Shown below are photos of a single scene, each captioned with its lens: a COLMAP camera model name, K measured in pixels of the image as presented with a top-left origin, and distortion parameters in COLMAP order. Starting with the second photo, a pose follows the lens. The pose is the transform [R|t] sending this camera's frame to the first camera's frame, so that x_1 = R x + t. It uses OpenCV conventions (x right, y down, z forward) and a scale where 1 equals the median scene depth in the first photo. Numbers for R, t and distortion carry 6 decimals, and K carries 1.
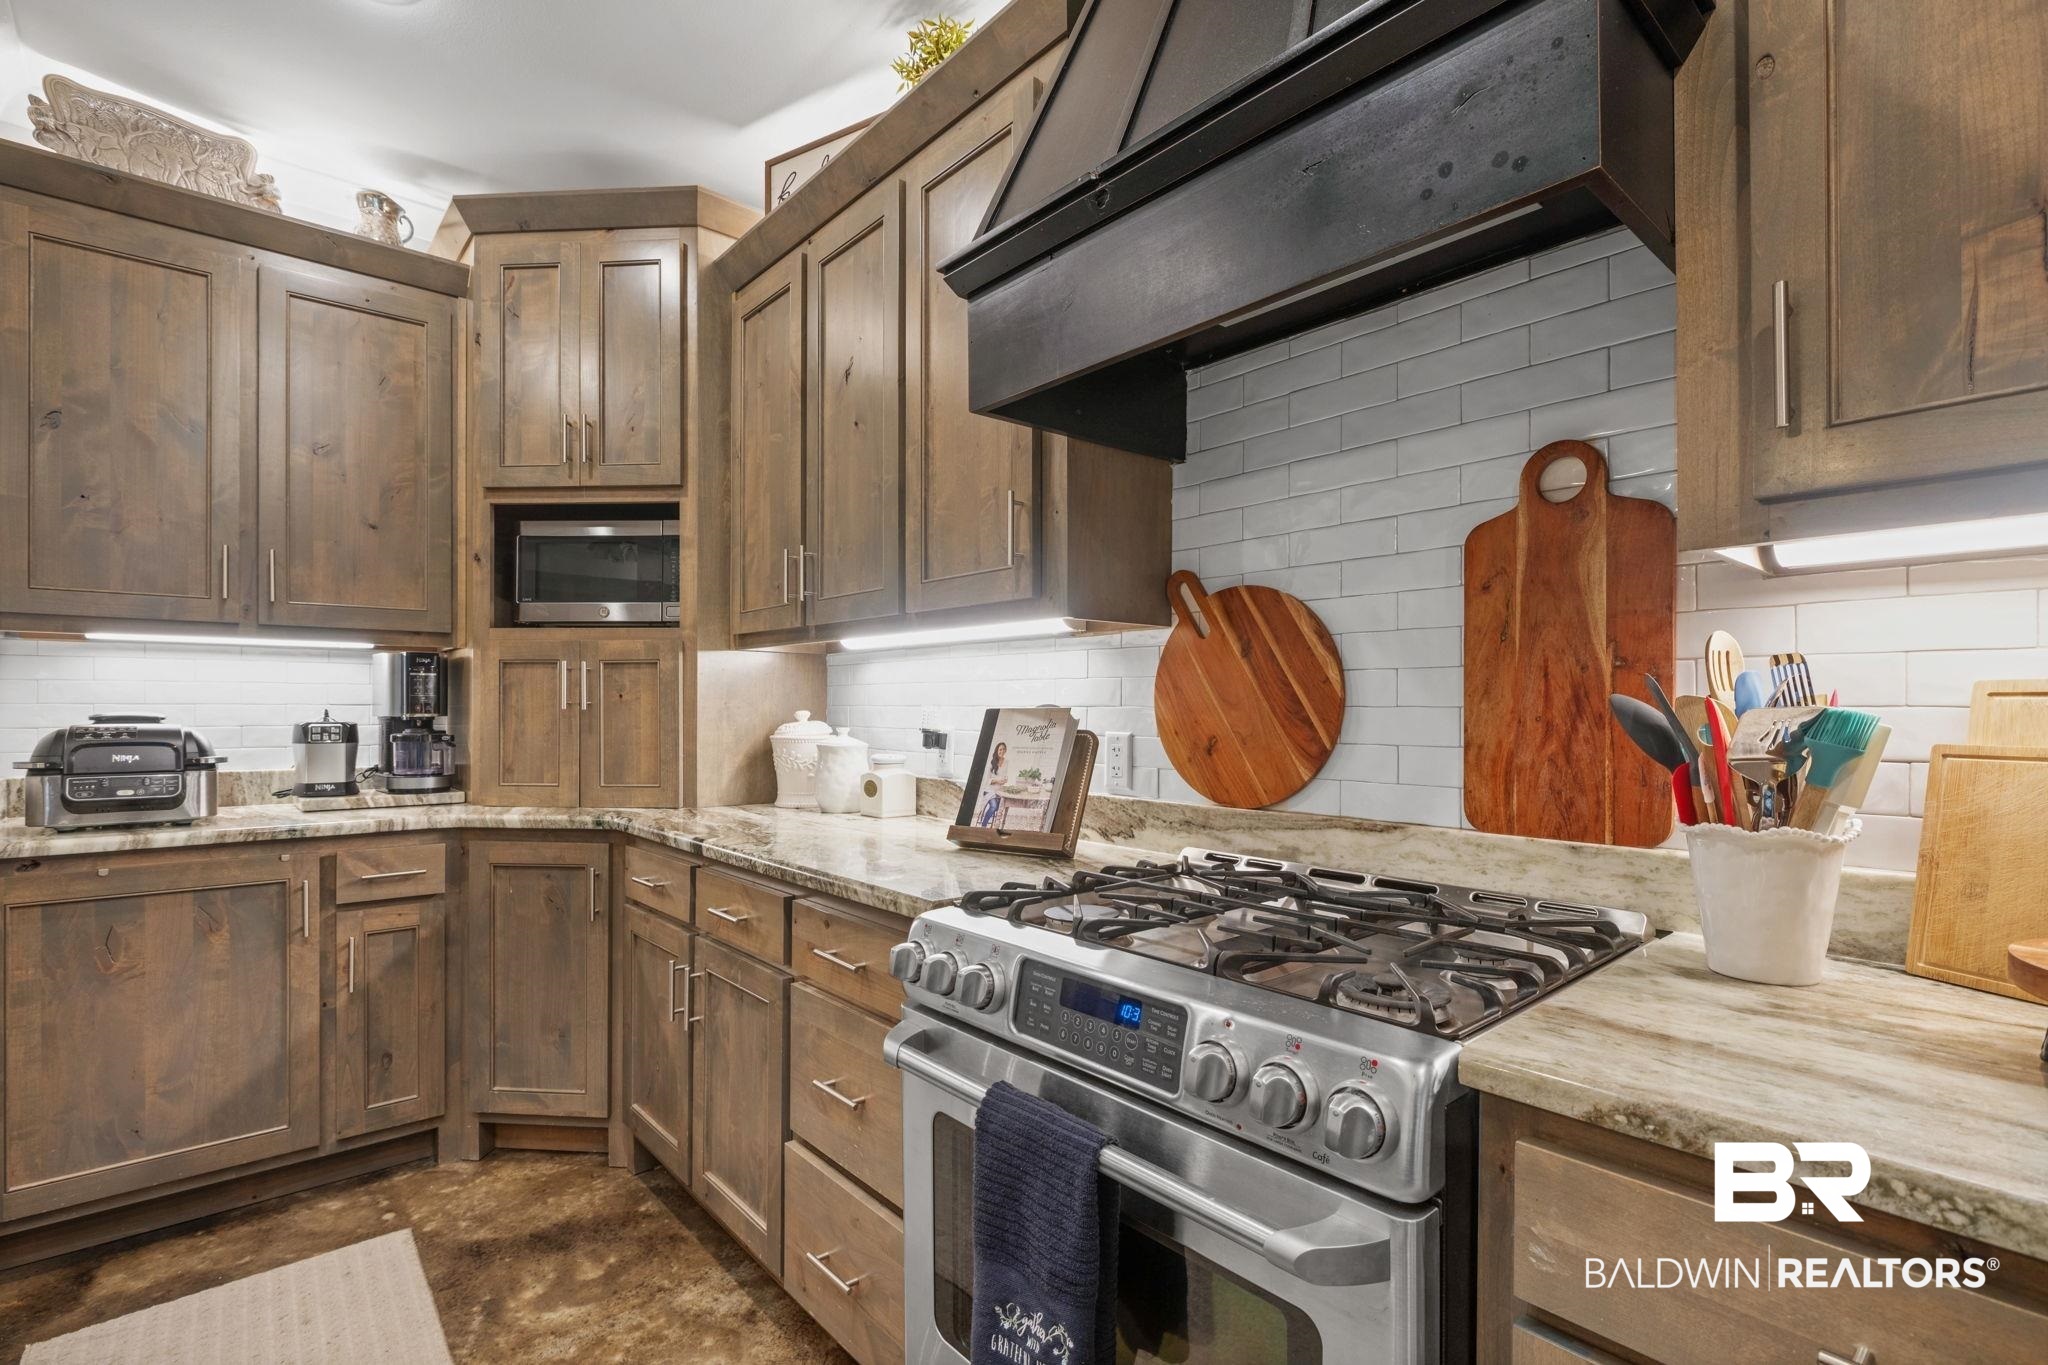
lens RADIAL K [[948.7, 0, 1034.9], [0, 948.7, 705.4], [0, 0, 1]] dist [-0.002141, -0.000202]
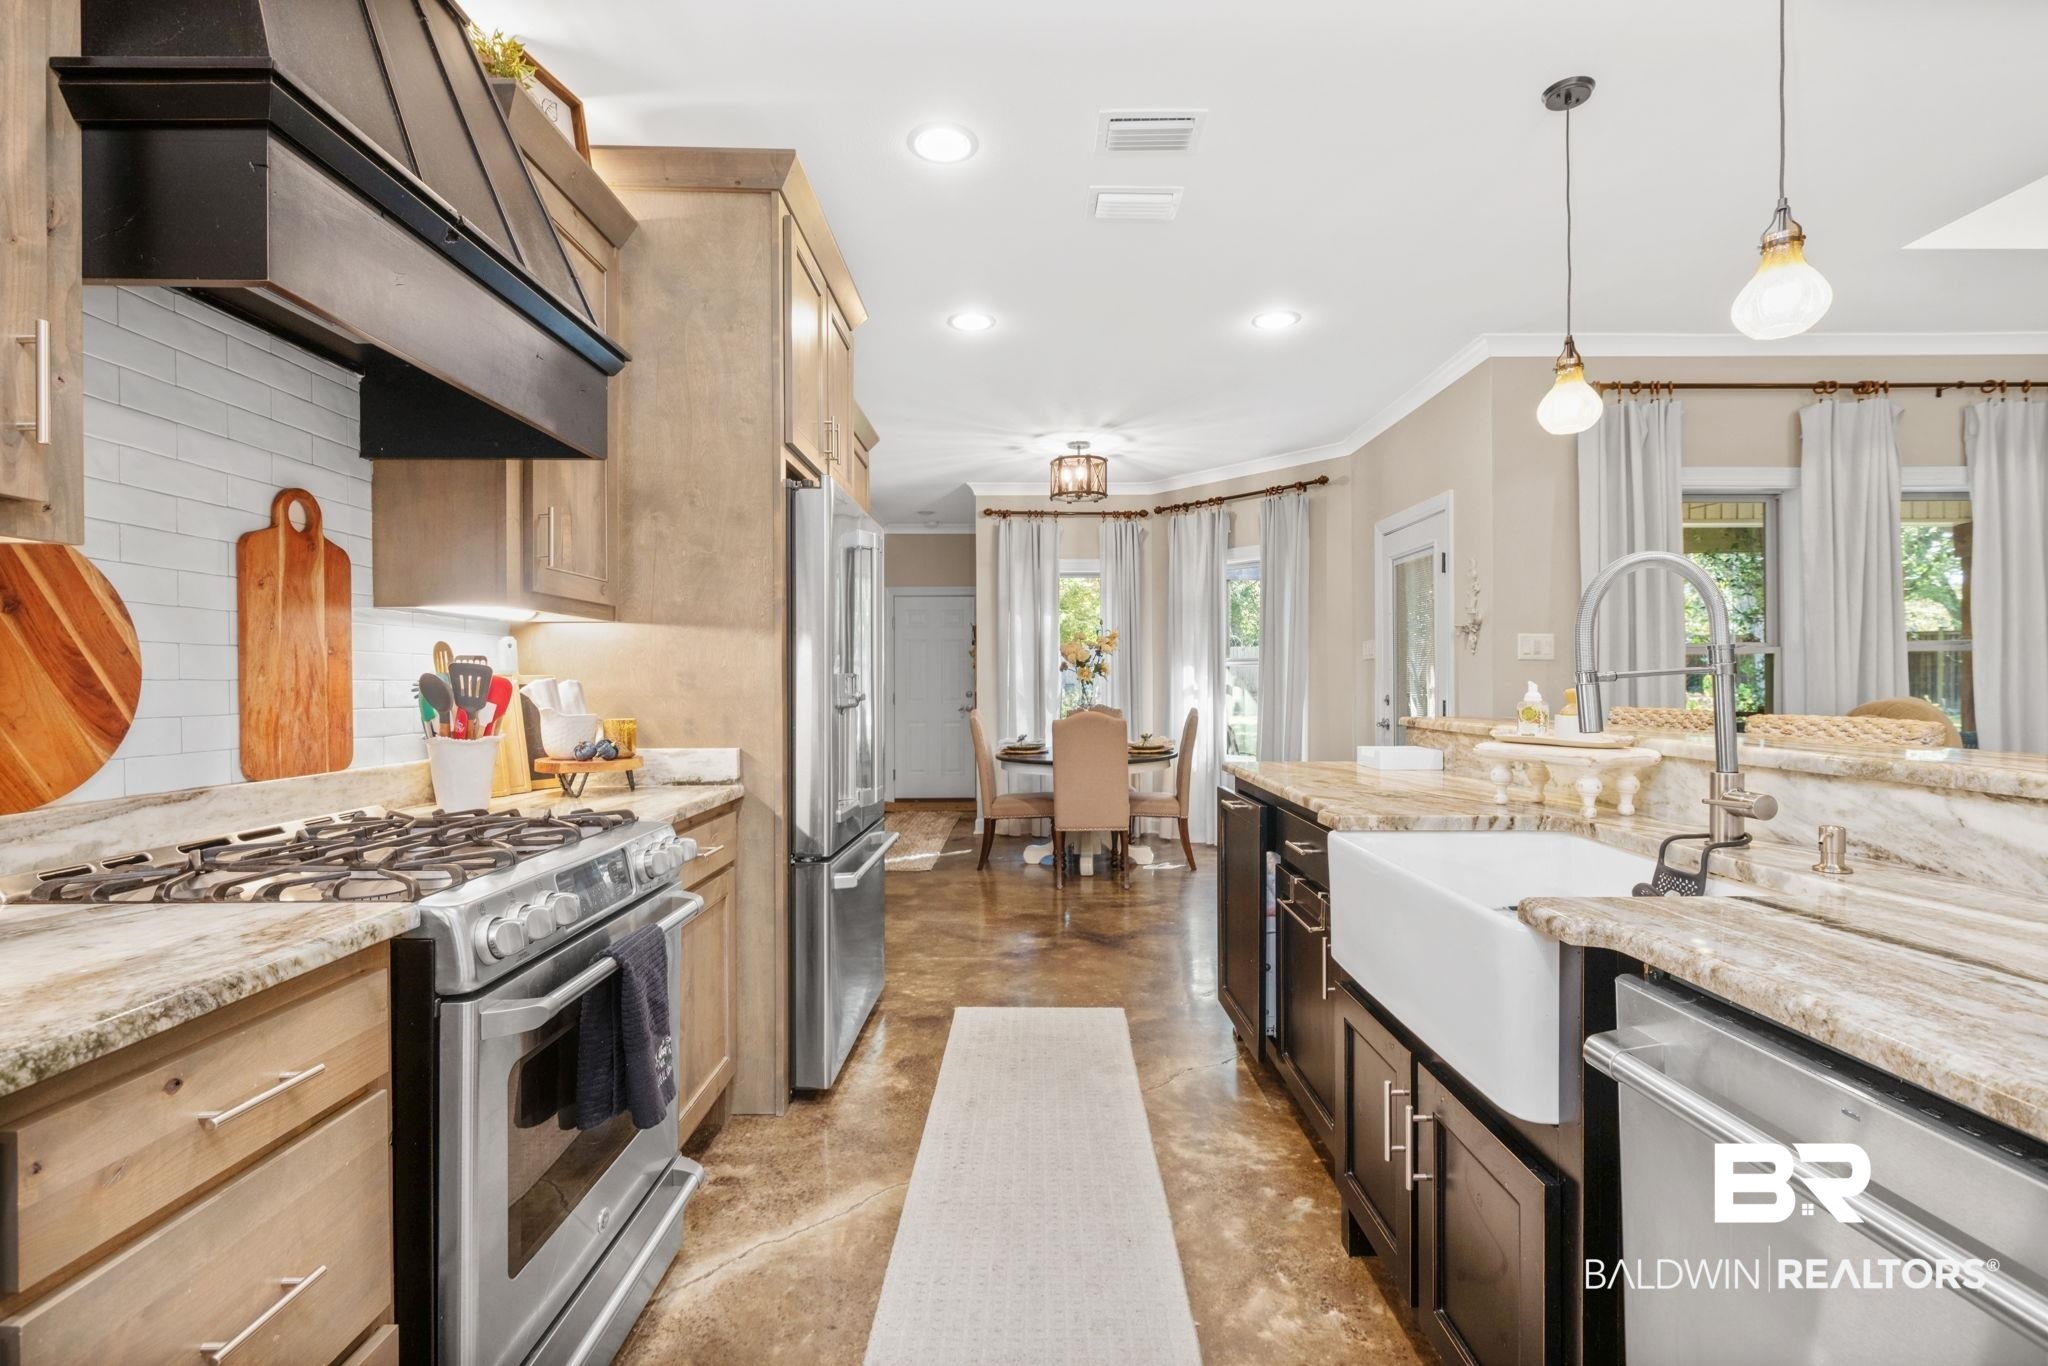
lens RADIAL K [[1036.7, 0, 1015.3], [0, 1036.7, 682.0], [0, 0, 1]] dist [0.006807, 0.000720]
pose [[-0.748144, -0.001583, 0.663534, -0.882389], [-0.003697, 0.999992, -0.001782, 0.002151], [-0.663526, -0.003786, -0.748144, 1.029117]]
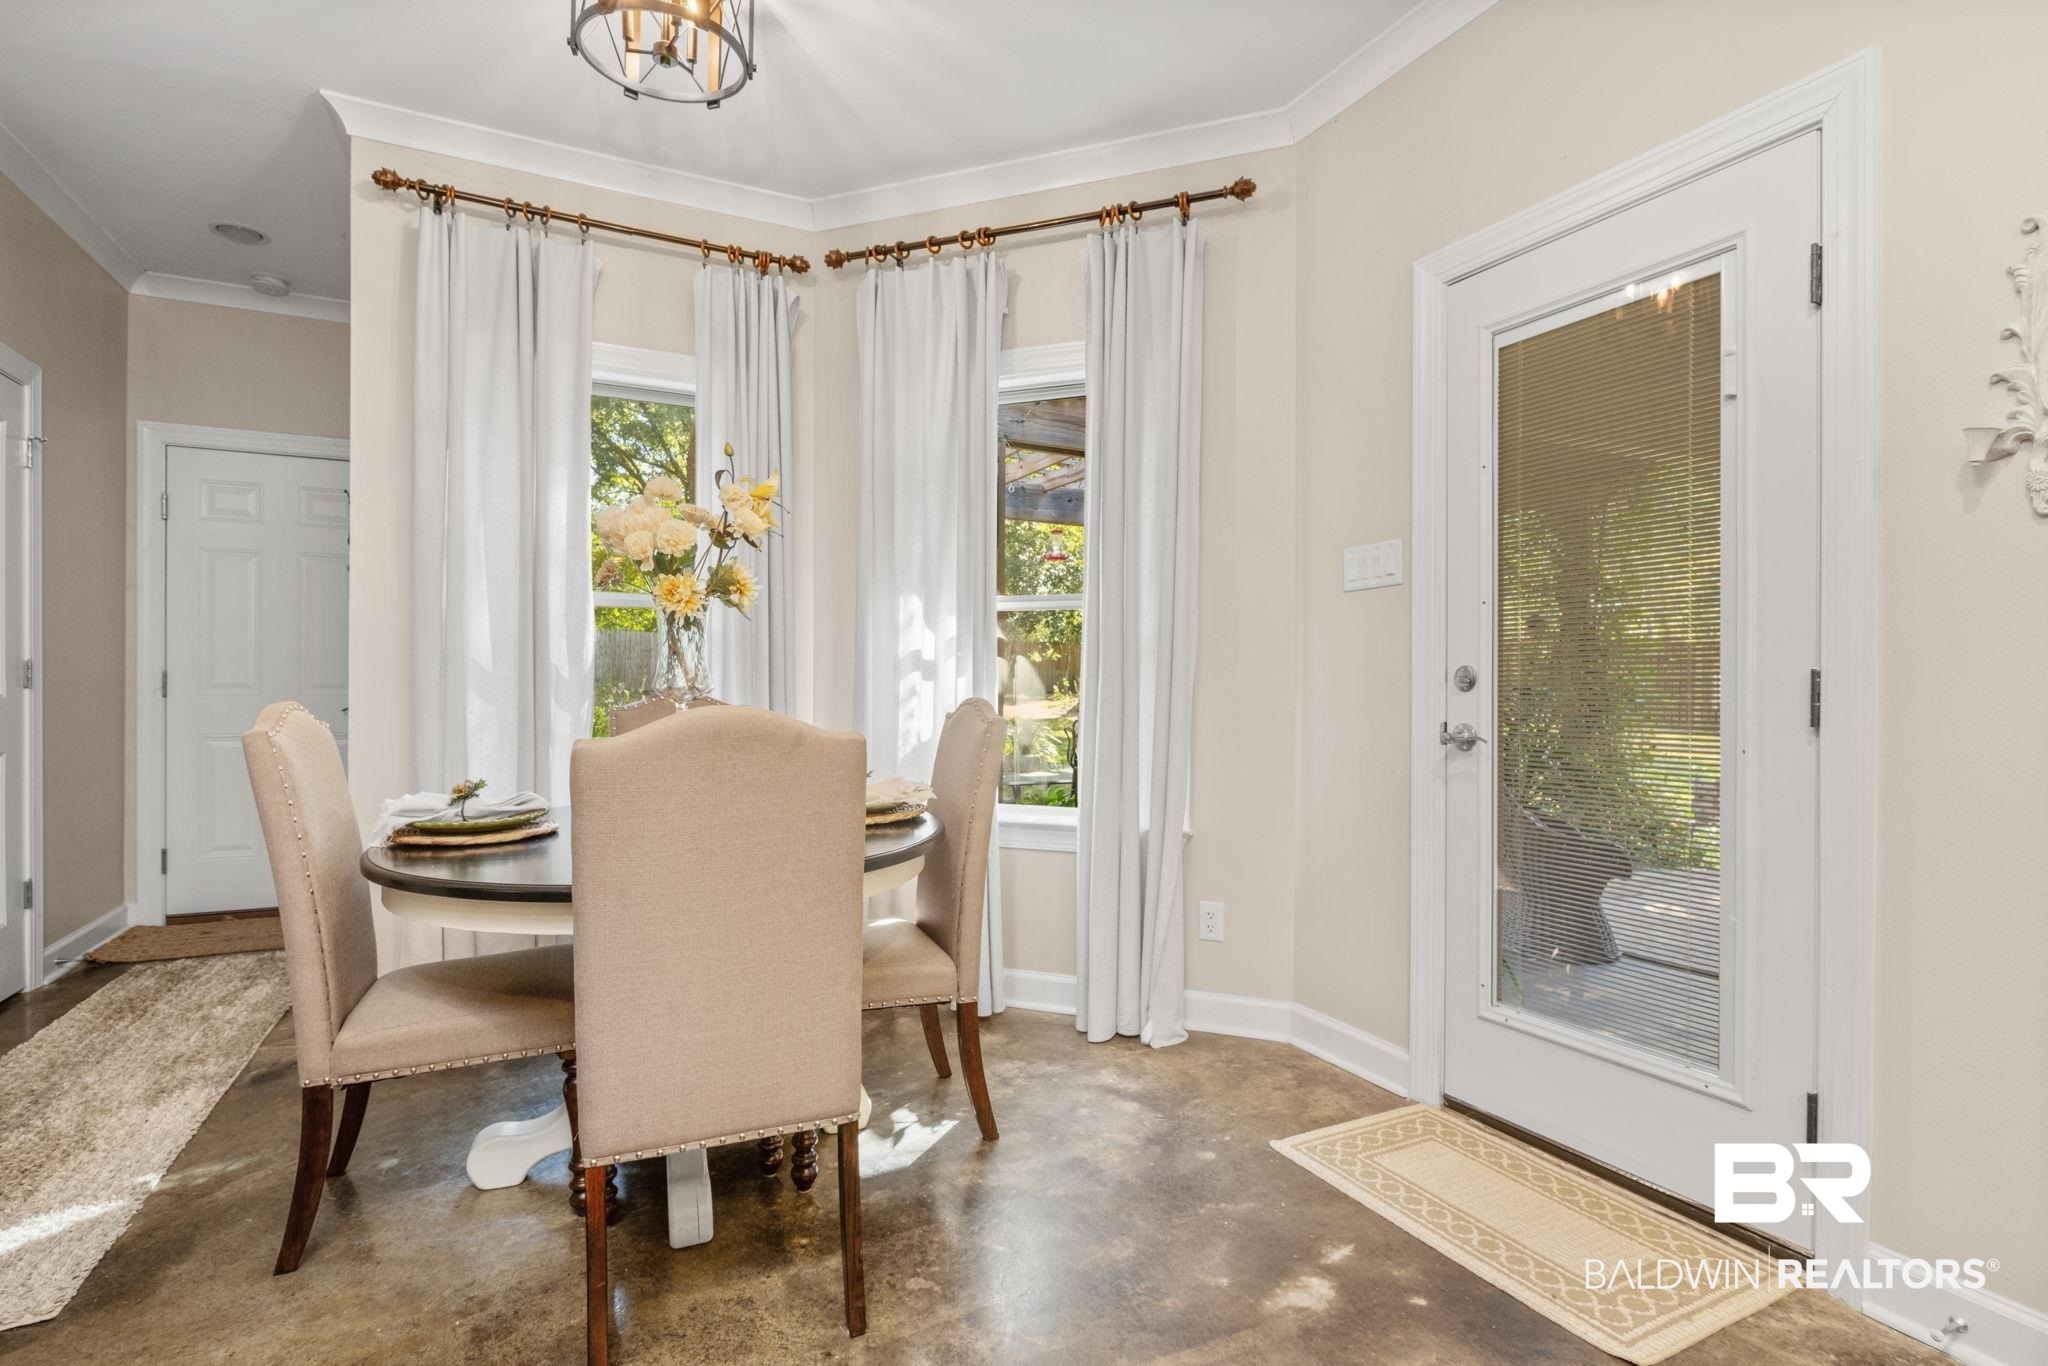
lens RADIAL K [[948.7, 0, 1007.4], [0, 948.7, 687.0], [0, 0, 1]] dist [-0.002141, -0.000202]
pose [[-0.968004, -0.007930, 0.250809, -0.533255], [-0.009930, 0.999928, -0.006709, 0.018680], [-0.250738, -0.008985, -0.968013, 0.608301]]
